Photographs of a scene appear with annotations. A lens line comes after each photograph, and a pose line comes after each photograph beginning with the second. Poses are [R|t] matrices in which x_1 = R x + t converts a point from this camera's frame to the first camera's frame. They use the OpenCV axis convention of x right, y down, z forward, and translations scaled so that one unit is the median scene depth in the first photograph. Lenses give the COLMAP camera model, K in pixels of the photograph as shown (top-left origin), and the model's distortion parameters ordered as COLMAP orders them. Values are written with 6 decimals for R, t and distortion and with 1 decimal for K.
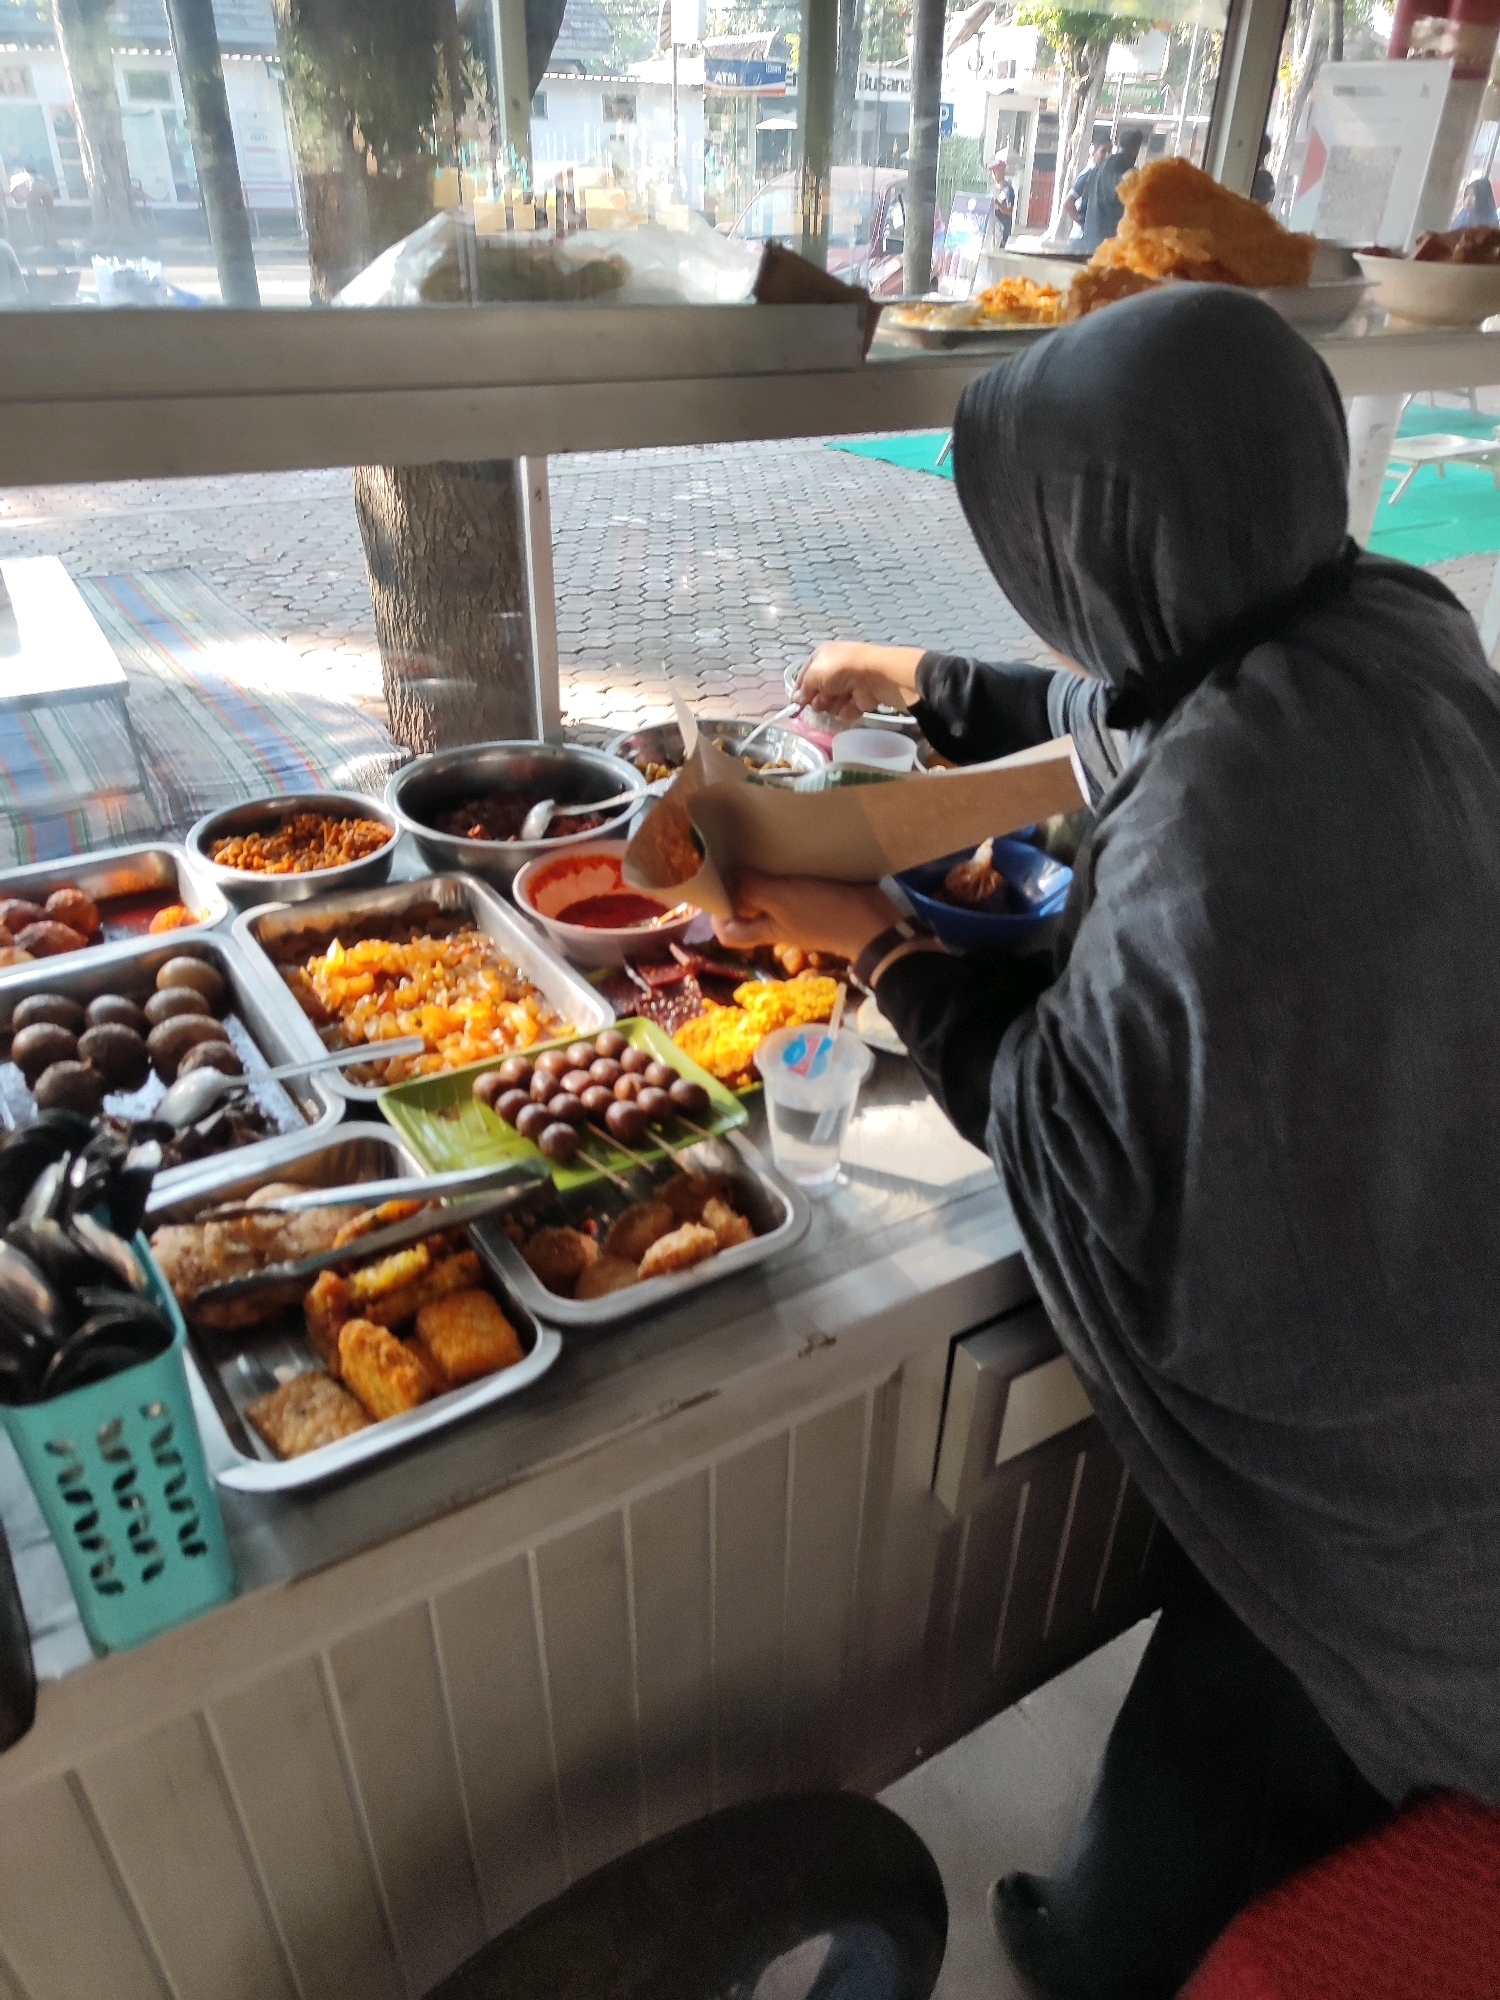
lens RADIAL K [[1337.8, 0, 750.0], [0, 1337.8, 1000.0], [0, 0, 1]] dist [0.020935, -0.001386]
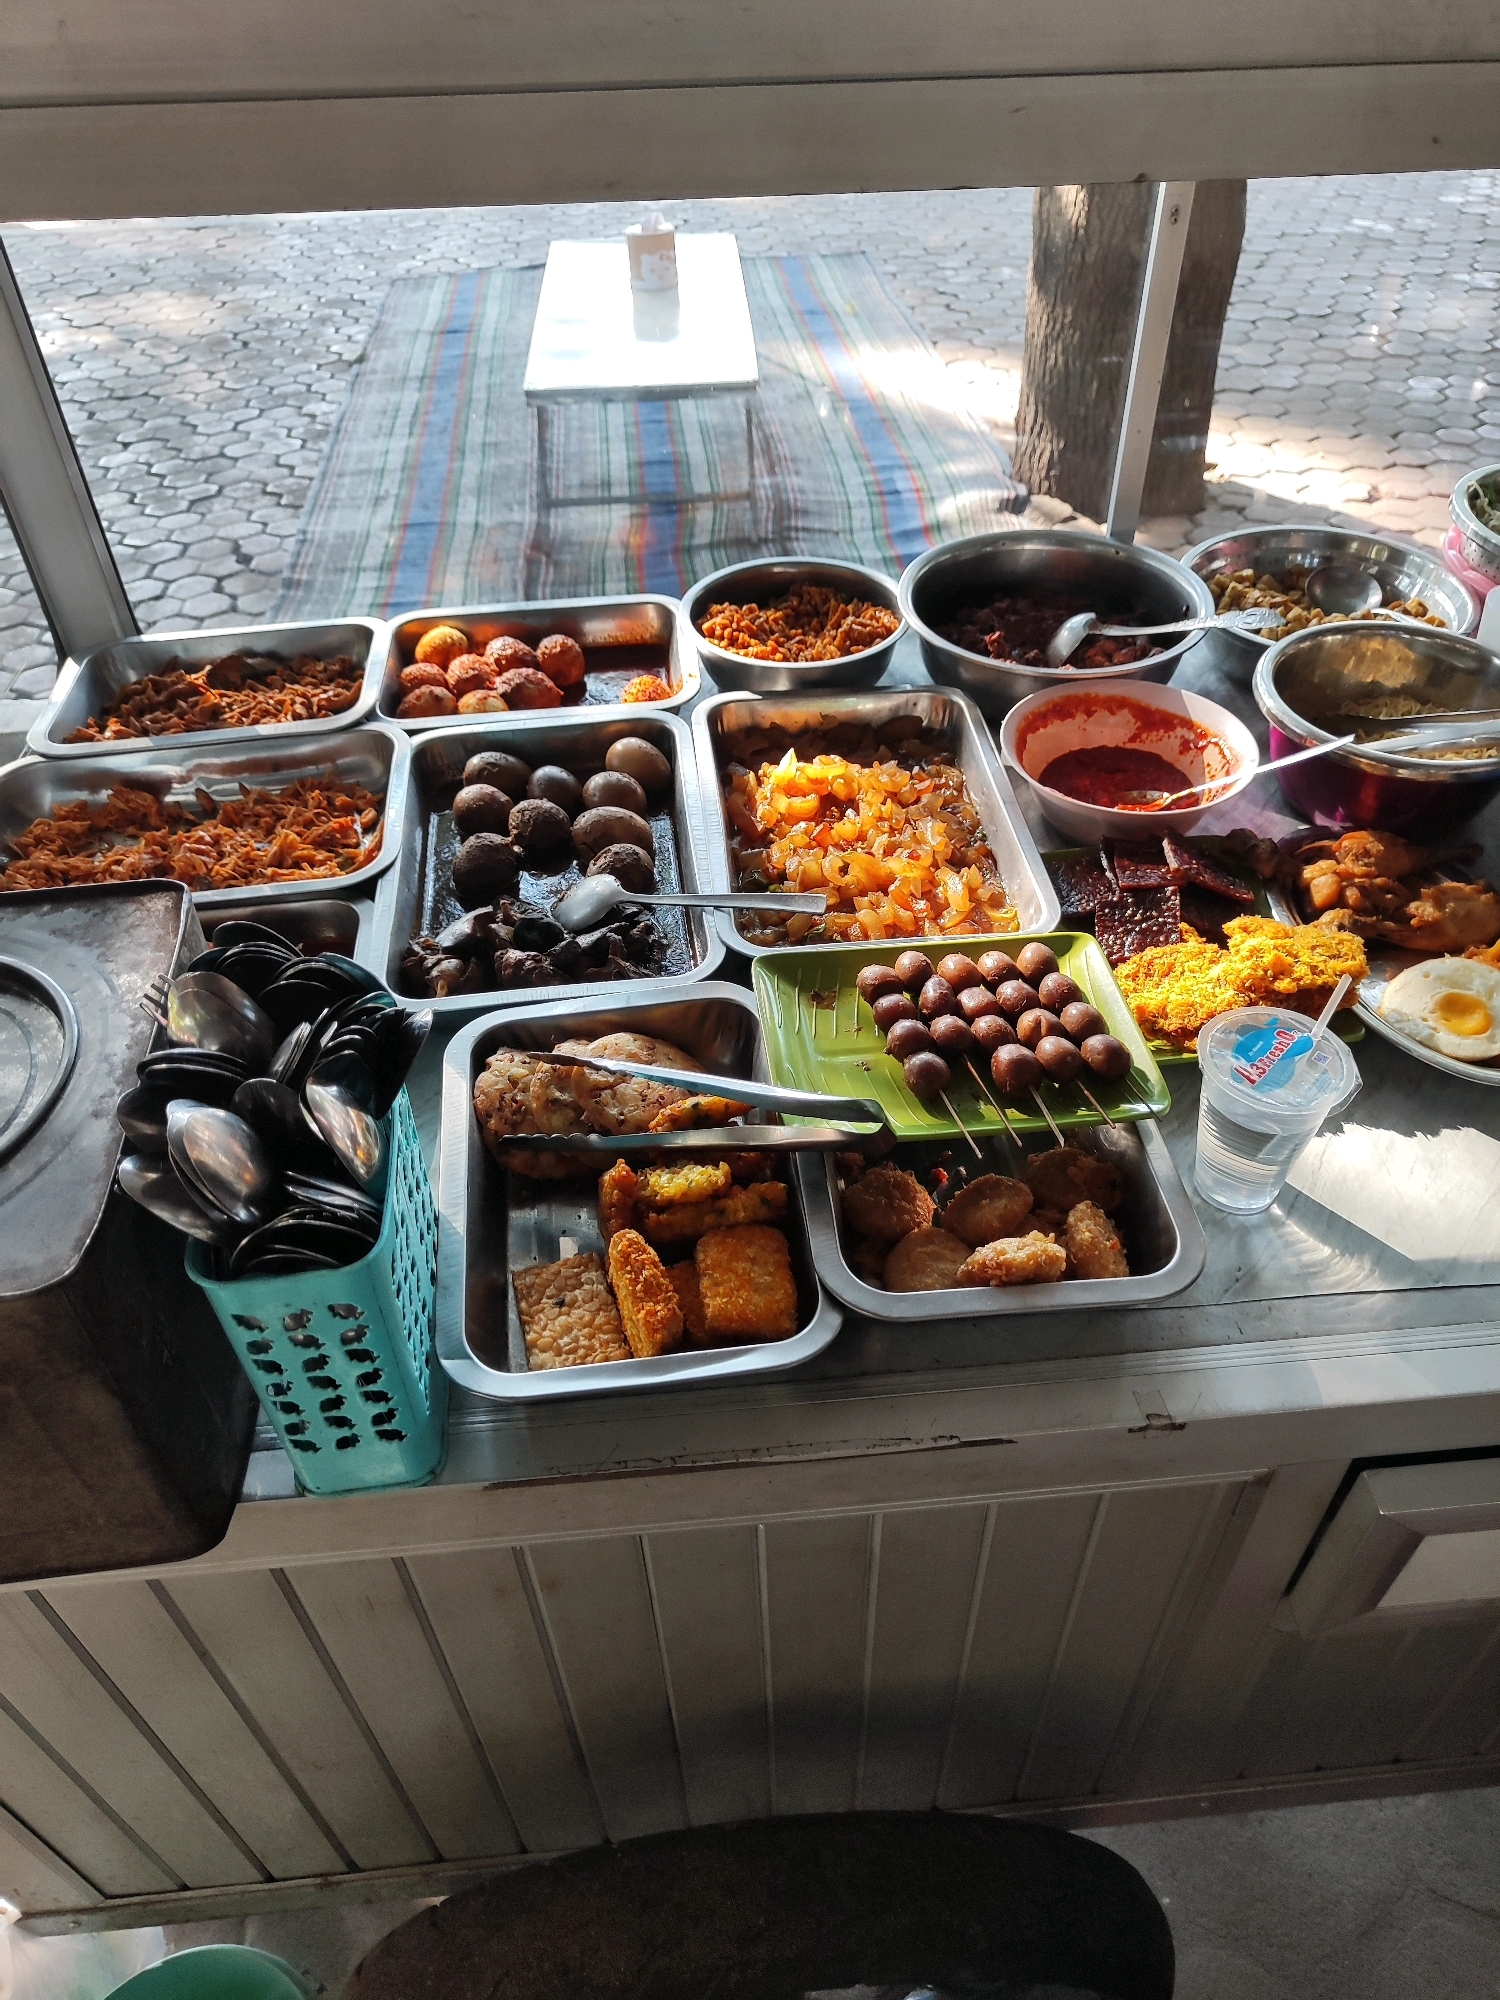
lens RADIAL K [[1351.8, 0, 750.0], [0, 1351.8, 1000.0], [0, 0, 1]] dist [0.038641, -0.063858]
pose [[0.889762, 0.273504, -0.365402, 0.042785], [-0.201307, 0.953659, 0.223627, -0.080984], [0.409632, -0.125417, 0.903588, 0.149959]]
